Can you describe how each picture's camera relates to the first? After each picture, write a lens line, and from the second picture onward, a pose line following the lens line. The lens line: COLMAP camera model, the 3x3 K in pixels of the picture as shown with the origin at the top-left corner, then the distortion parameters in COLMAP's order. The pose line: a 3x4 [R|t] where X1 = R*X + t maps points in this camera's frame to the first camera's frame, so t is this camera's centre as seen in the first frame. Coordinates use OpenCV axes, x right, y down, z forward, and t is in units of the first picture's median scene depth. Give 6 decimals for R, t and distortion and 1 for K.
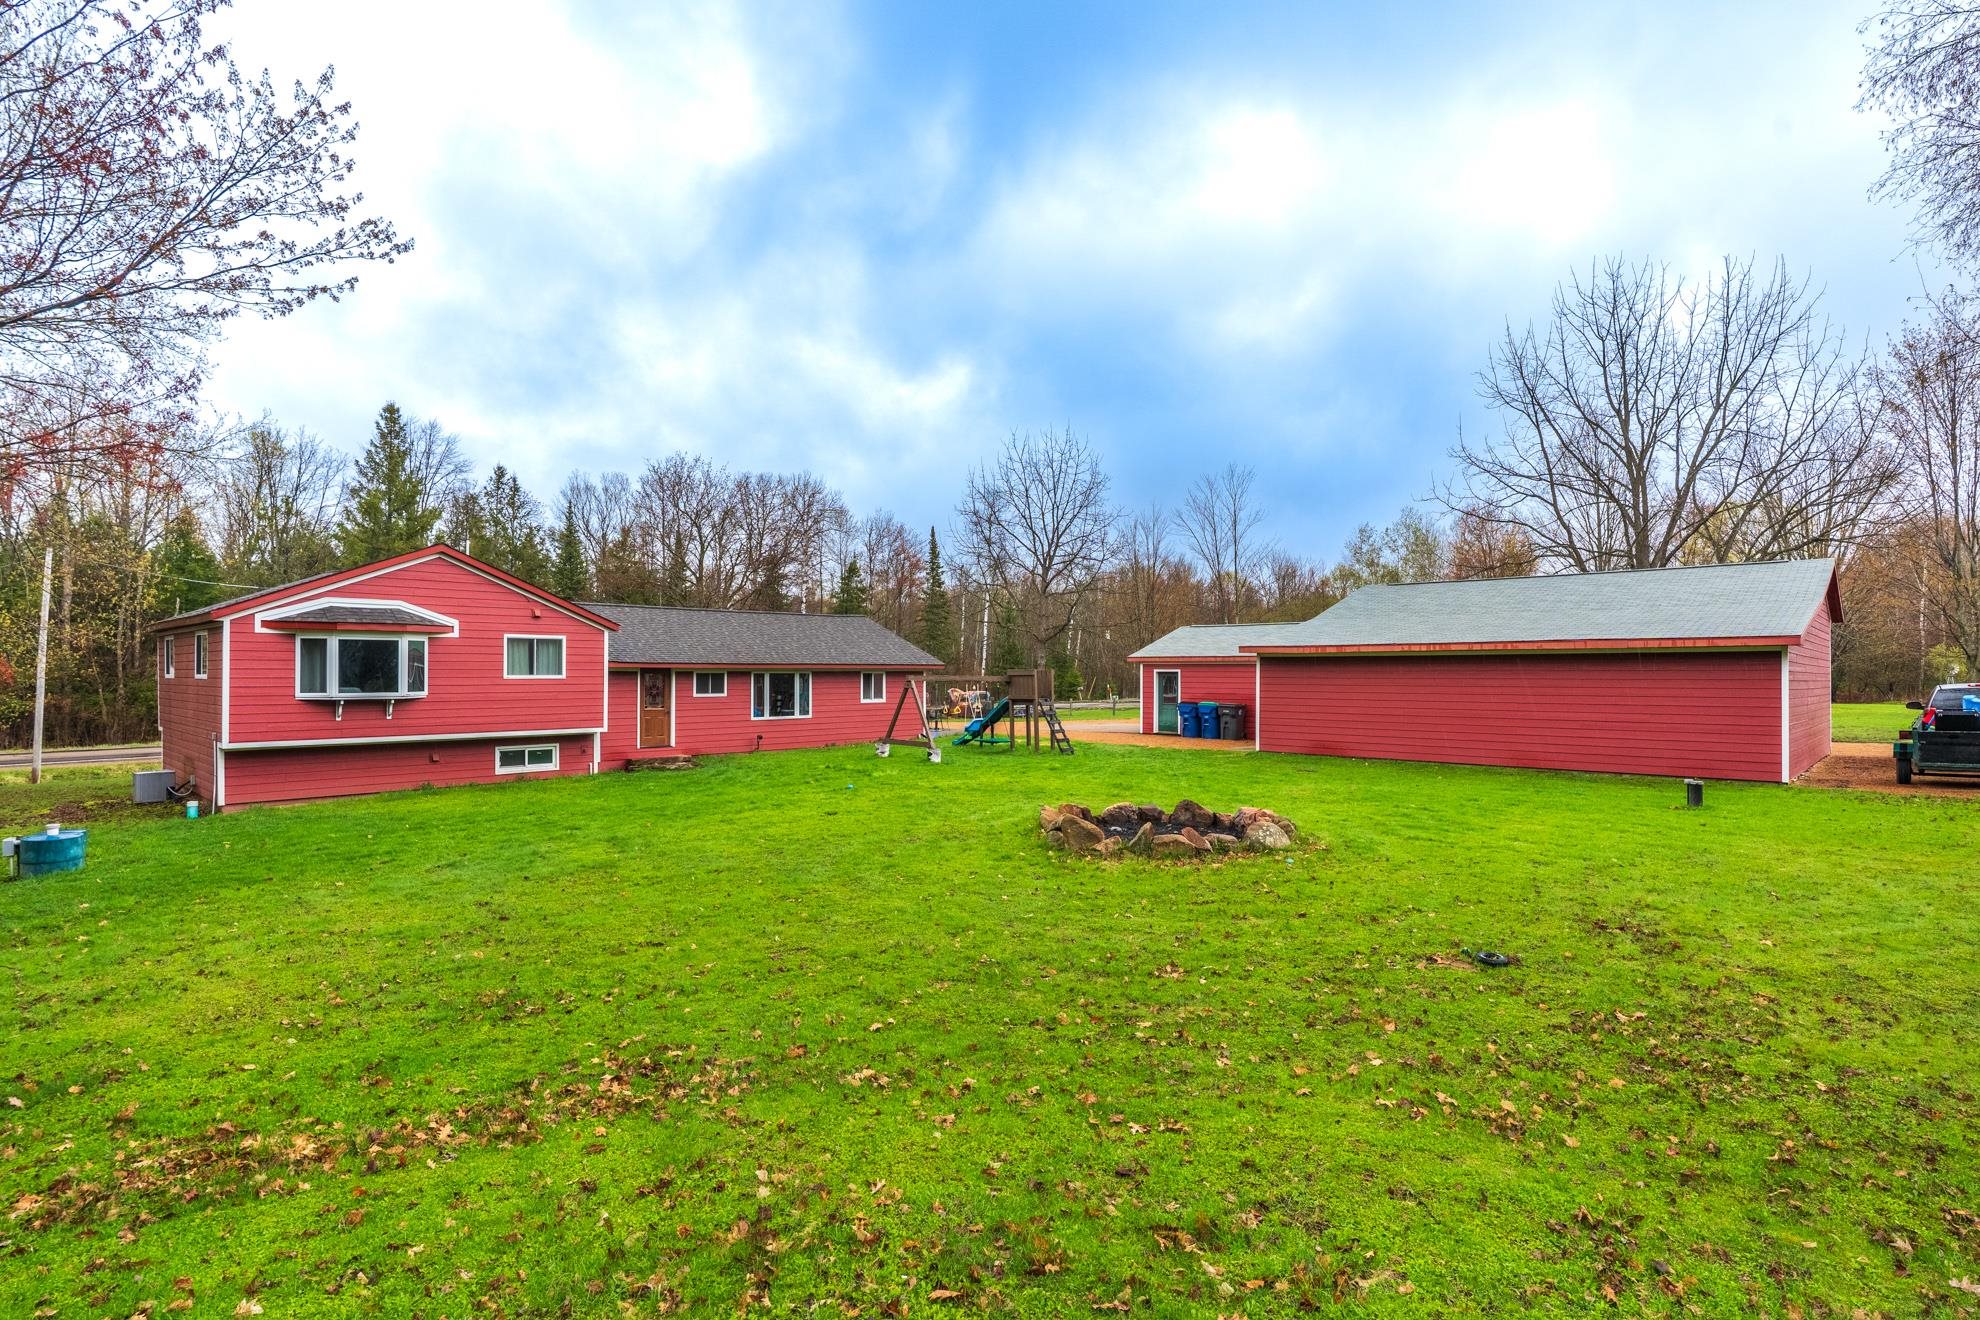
lens RADIAL K [[997.0, 0, 998.6], [0, 997.0, 664.6], [0, 0, 1]] dist [-0.004353, -0.000283]
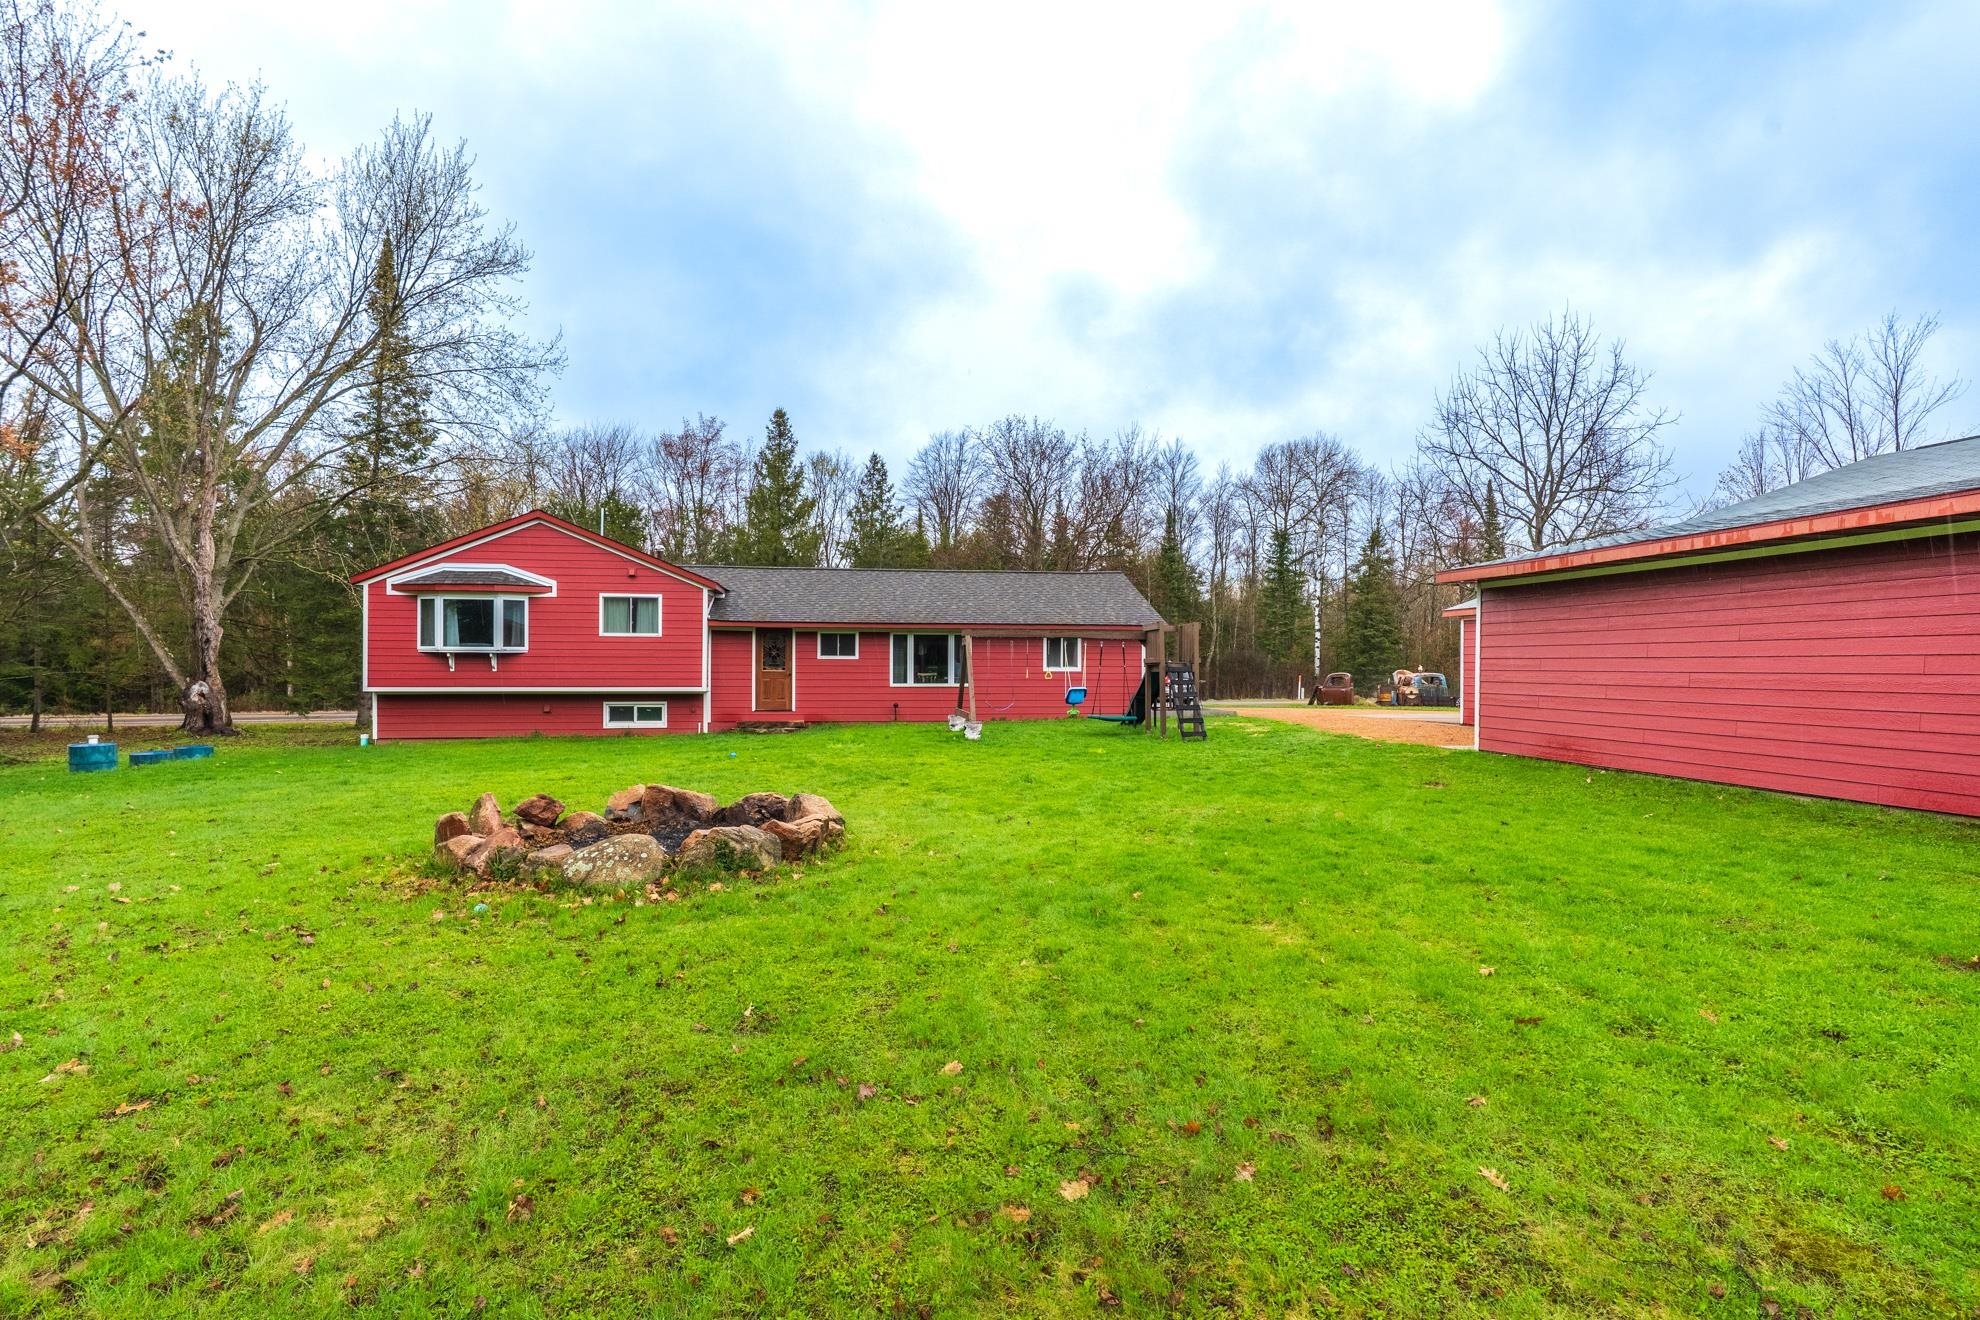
lens RADIAL K [[997.0, 0, 990.9], [0, 997.0, 657.0], [0, 0, 1]] dist [-0.004353, -0.000283]
pose [[0.788537, -0.002746, -0.614981, 0.448048], [0.001371, 0.999995, -0.002707, 0.037781], [0.614985, 0.001292, 0.788538, 0.413263]]
